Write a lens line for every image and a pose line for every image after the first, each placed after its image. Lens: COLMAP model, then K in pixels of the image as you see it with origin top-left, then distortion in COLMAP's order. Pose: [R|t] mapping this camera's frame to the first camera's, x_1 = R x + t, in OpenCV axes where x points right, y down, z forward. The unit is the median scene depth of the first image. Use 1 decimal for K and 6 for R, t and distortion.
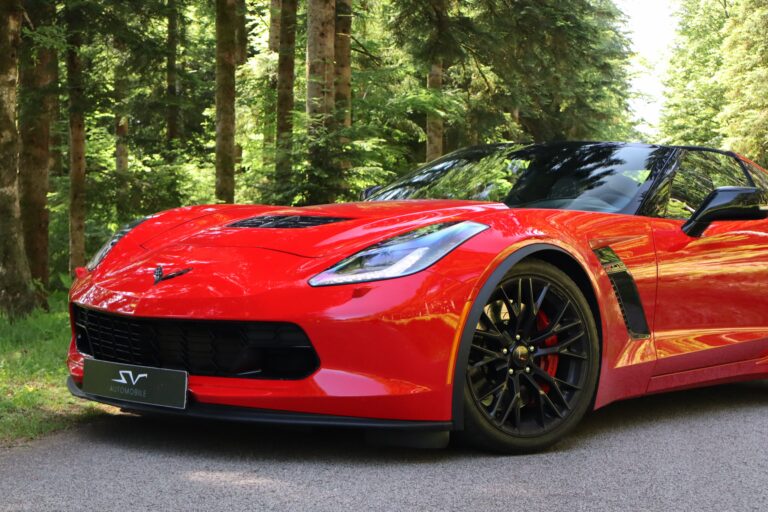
lens RADIAL K [[1367.4, 0, 382.9], [0, 1367.4, 257.6], [0, 0, 1]] dist [-0.003206, 0.000000]
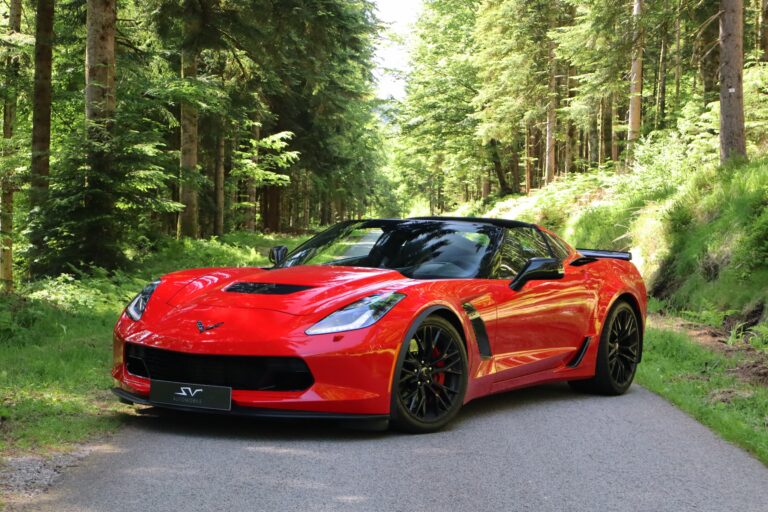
lens RADIAL K [[1600.5, 0, 384.4], [0, 1600.5, 255.2], [0, 0, 1]] dist [0.018908, 0.000000]
pose [[0.980909, -0.003999, 0.194424, -0.055930], [0.000977, 0.999877, 0.015639, -0.017545], [-0.194463, -0.015150, 0.980793, -0.152899]]
